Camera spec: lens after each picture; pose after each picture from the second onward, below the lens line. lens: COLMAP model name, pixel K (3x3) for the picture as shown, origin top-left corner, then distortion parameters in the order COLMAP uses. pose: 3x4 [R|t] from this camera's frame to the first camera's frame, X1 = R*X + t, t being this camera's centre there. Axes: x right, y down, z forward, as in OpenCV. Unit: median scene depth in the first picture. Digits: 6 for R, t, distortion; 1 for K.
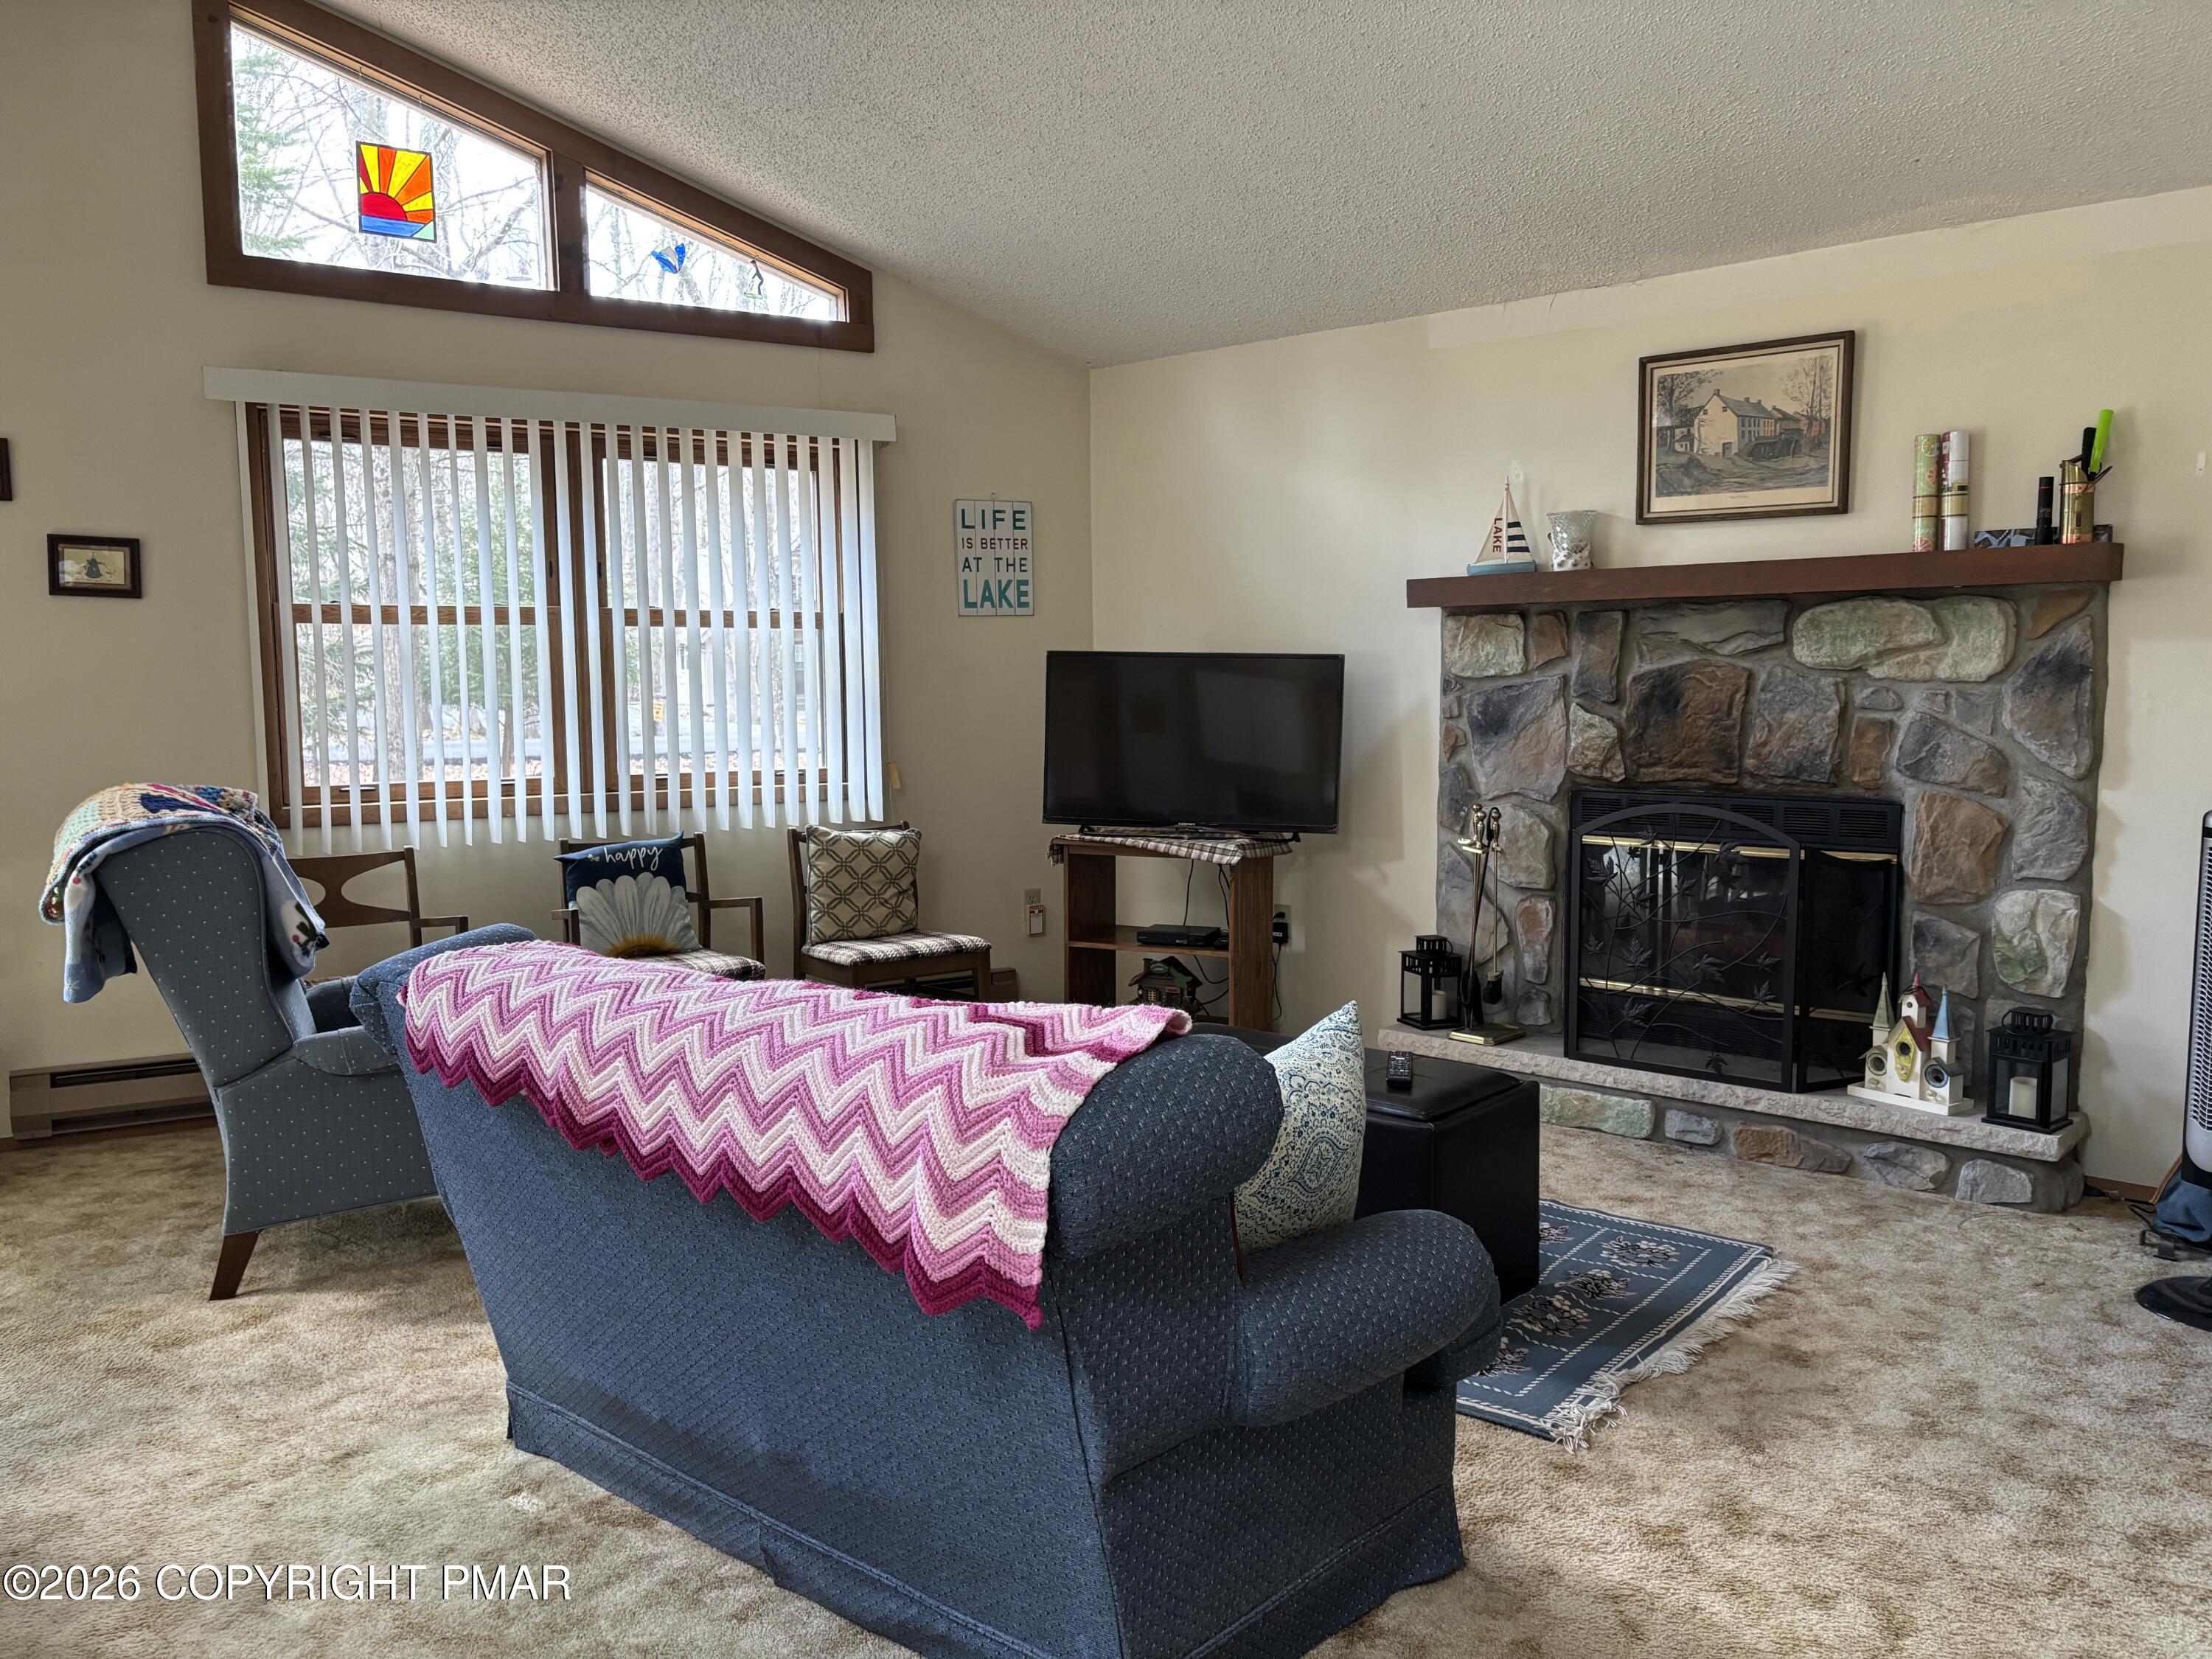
lens RADIAL K [[1644.1, 0, 1095.9], [0, 1644.1, 835.5], [0, 0, 1]] dist [0.048040, -0.052559]
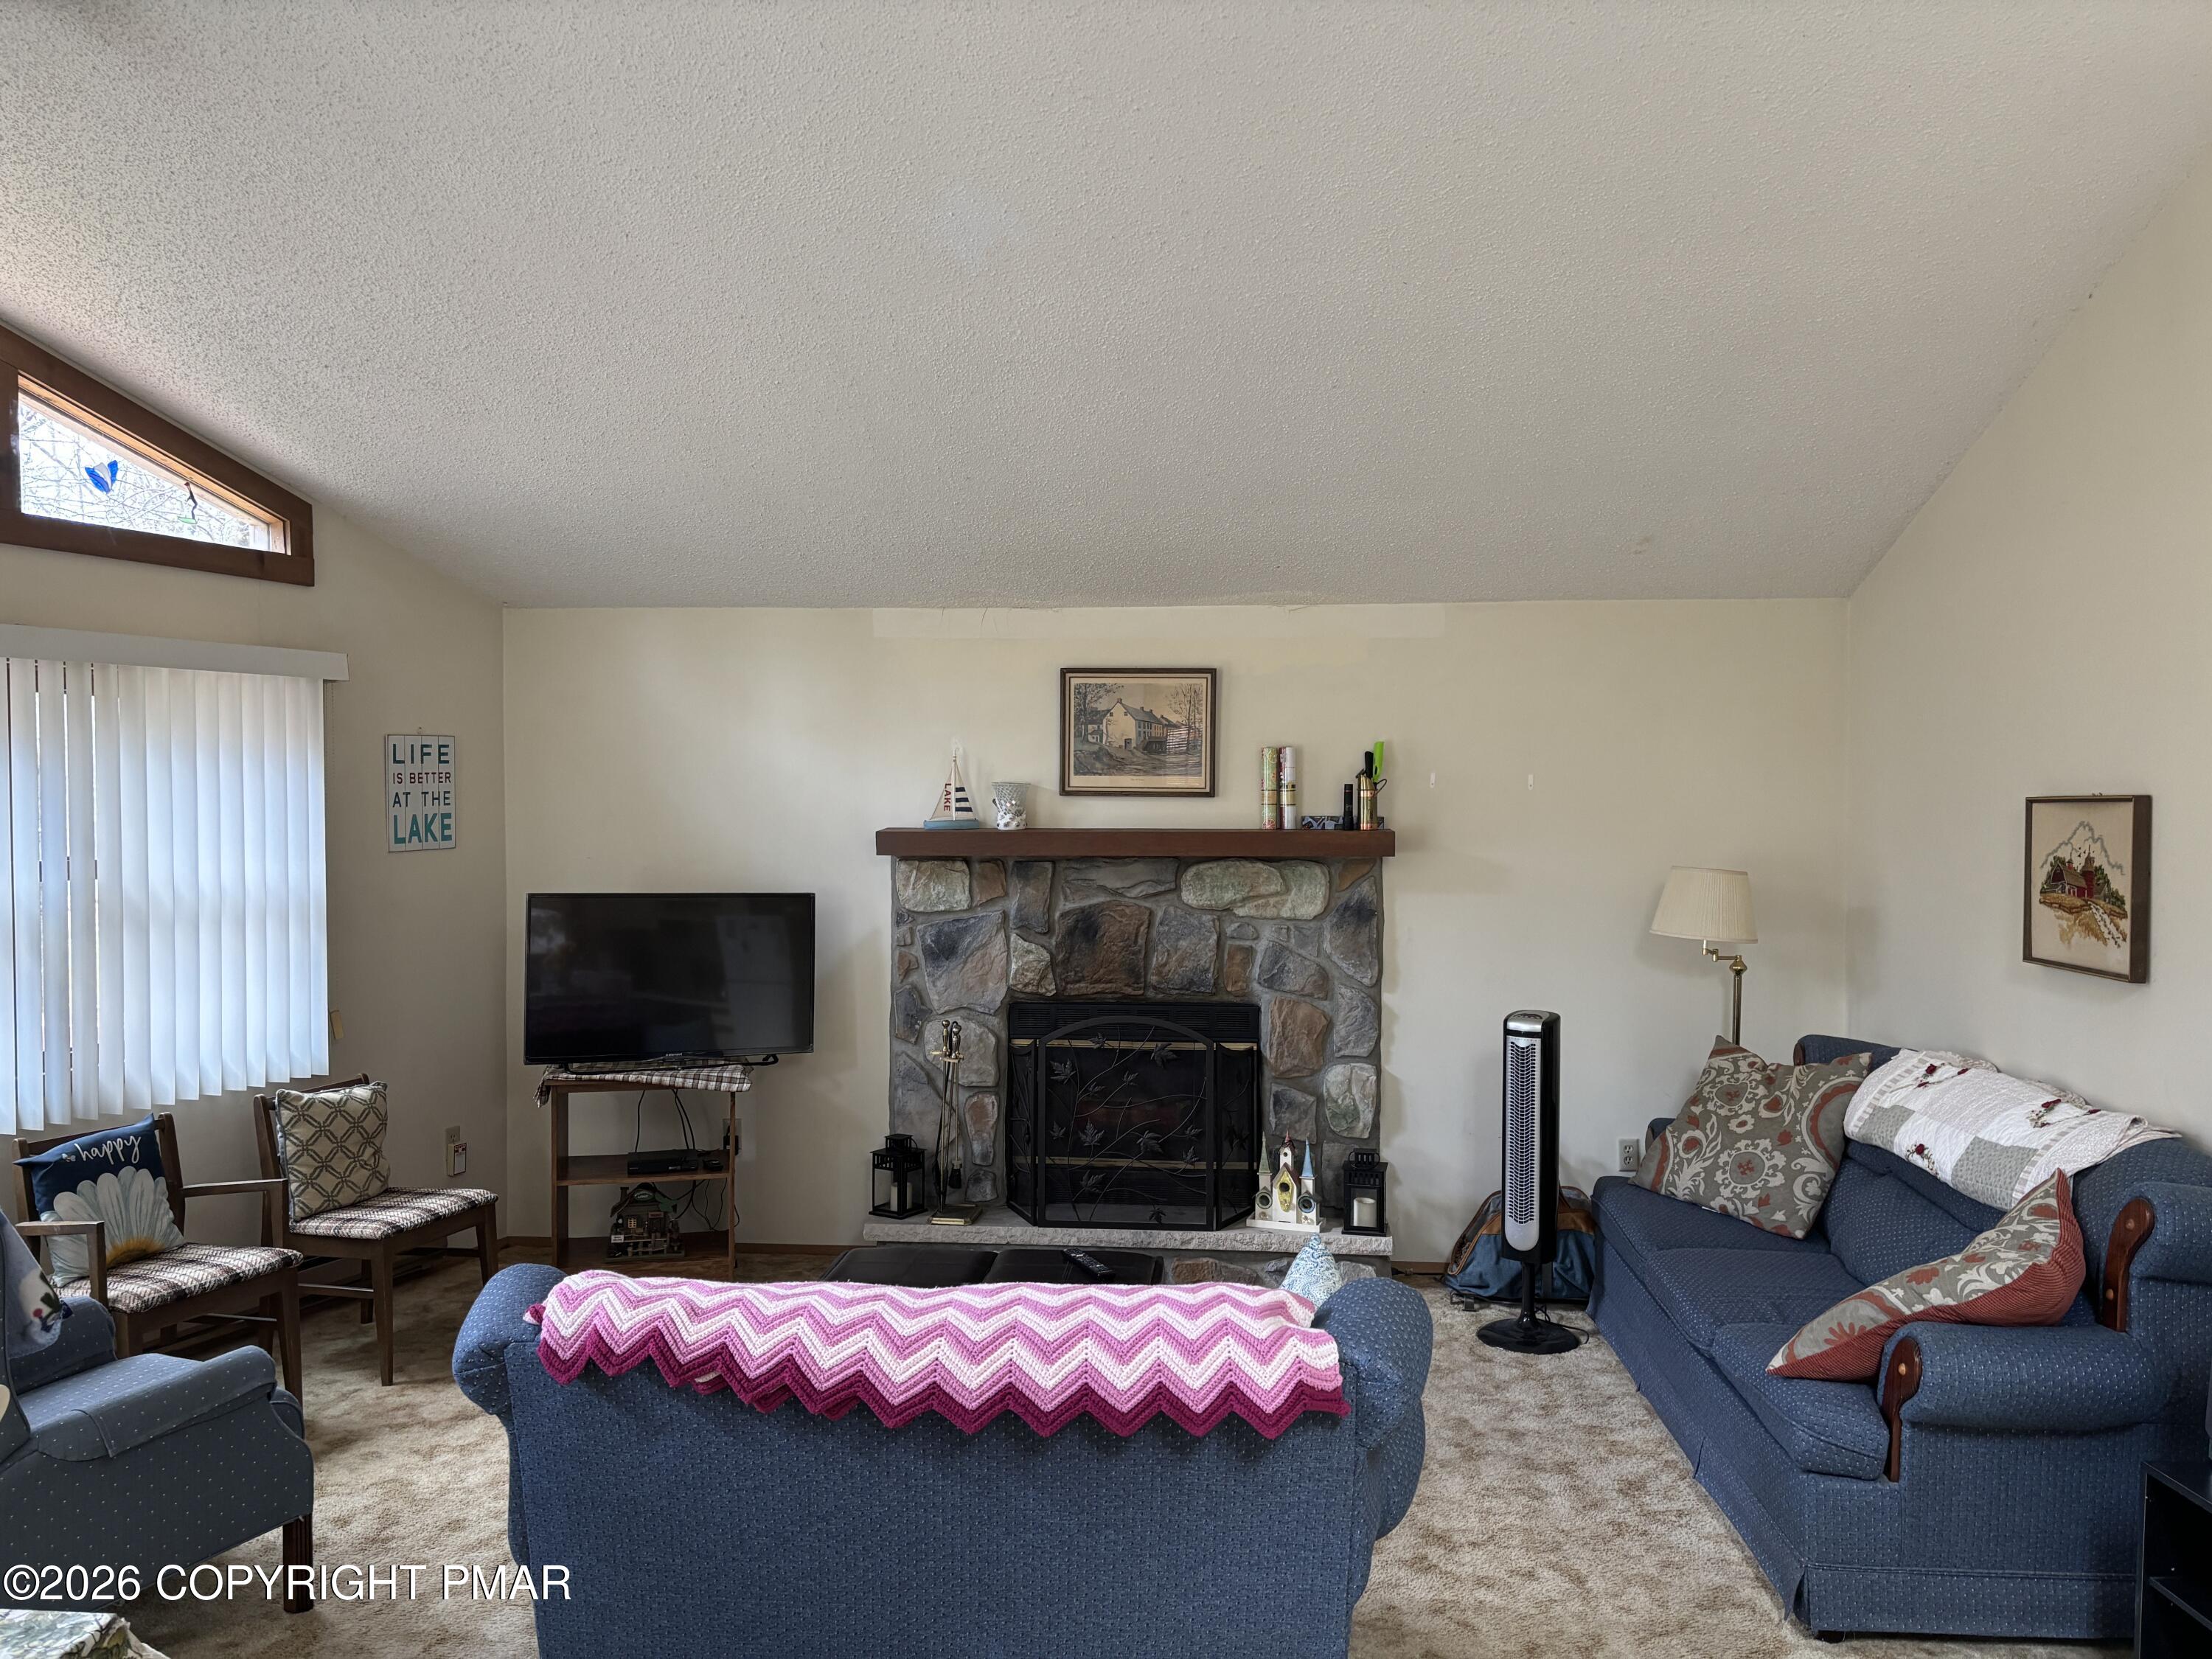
lens RADIAL K [[1644.1, 0, 1101.8], [0, 1644.1, 817.8], [0, 0, 1]] dist [0.048040, -0.052559]
pose [[0.810078, 0.000984, 0.586322, -0.385343], [0.051056, 0.996082, -0.072211, -0.075481], [-0.584095, 0.088432, 0.806853, -0.042478]]
